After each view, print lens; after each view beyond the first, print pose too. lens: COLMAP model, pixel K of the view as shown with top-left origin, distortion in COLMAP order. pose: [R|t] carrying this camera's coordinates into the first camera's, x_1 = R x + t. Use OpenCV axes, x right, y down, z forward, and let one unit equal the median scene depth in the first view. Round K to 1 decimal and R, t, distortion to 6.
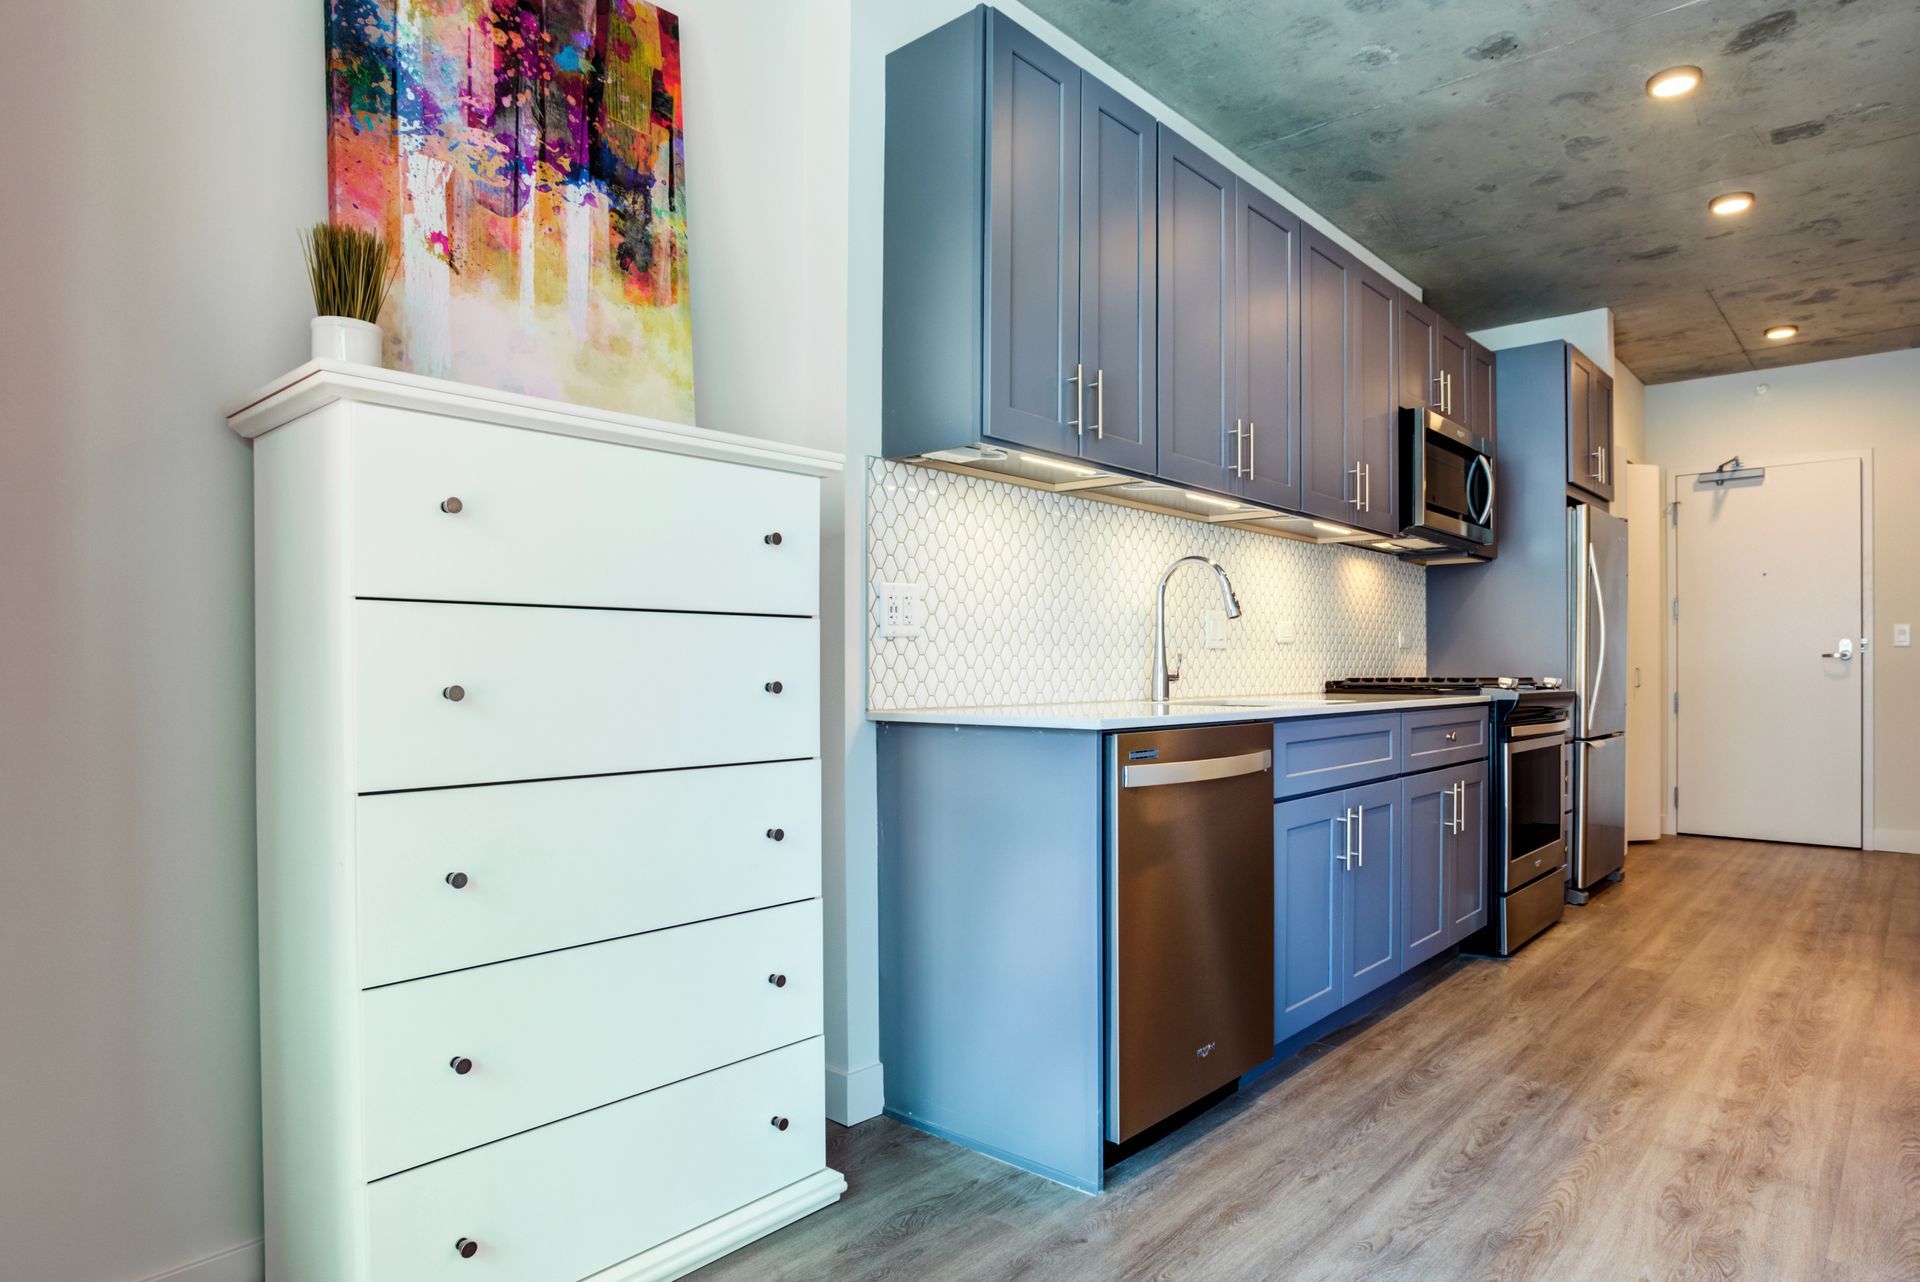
lens RADIAL K [[1125.5, 0, 959.5], [0, 1125.5, 653.3], [0, 0, 1]] dist [-0.002008, -0.000620]
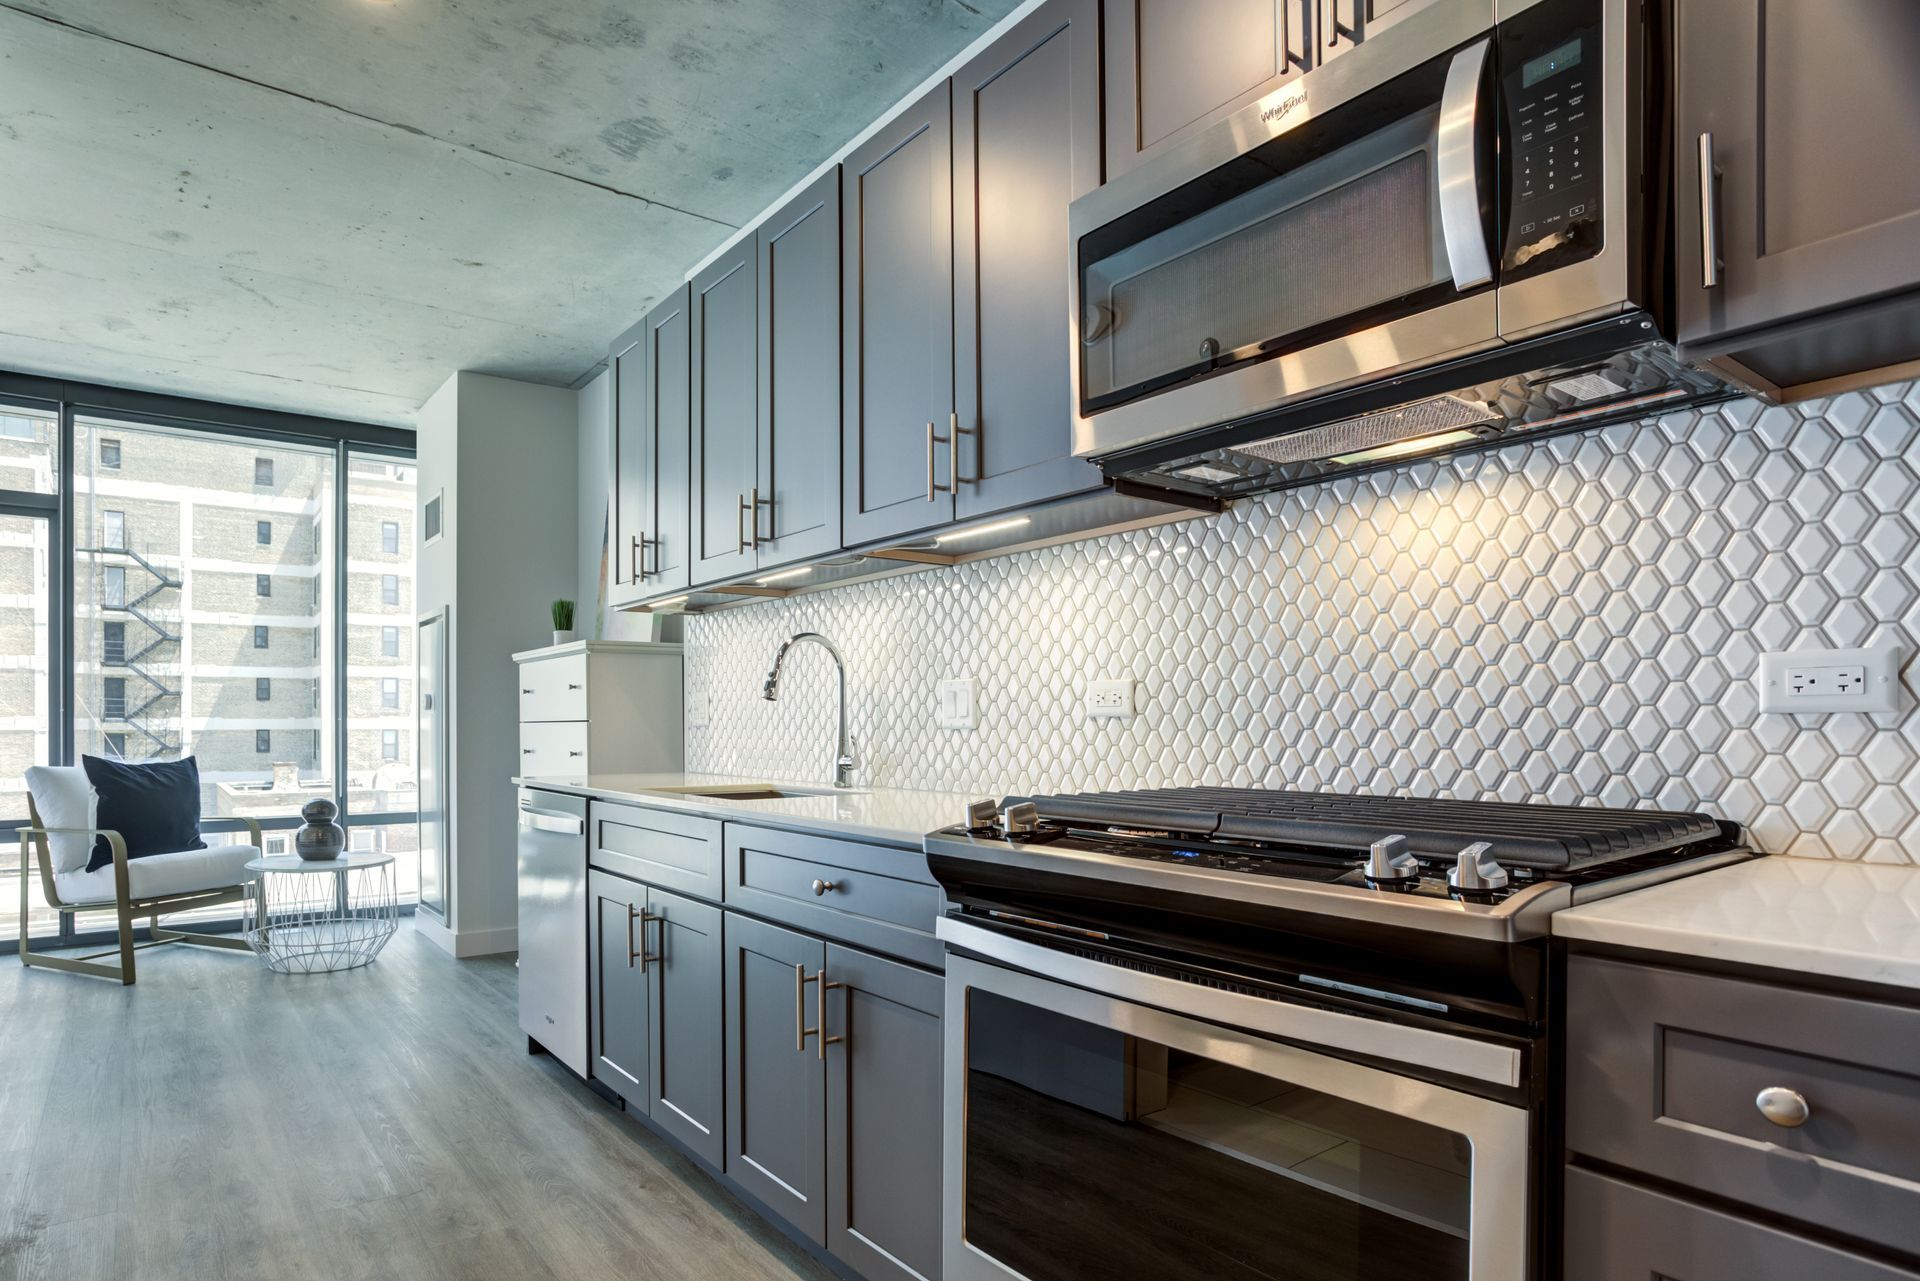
lens RADIAL K [[1029.4, 0, 926.9], [0, 1029.4, 725.7], [0, 0, 1]] dist [-0.002960, -0.000786]
pose [[-0.179112, 0.000092, -0.983829, 1.018856], [0.004305, 0.999990, -0.000690, -0.007972], [0.983819, -0.004359, -0.179111, 1.235185]]
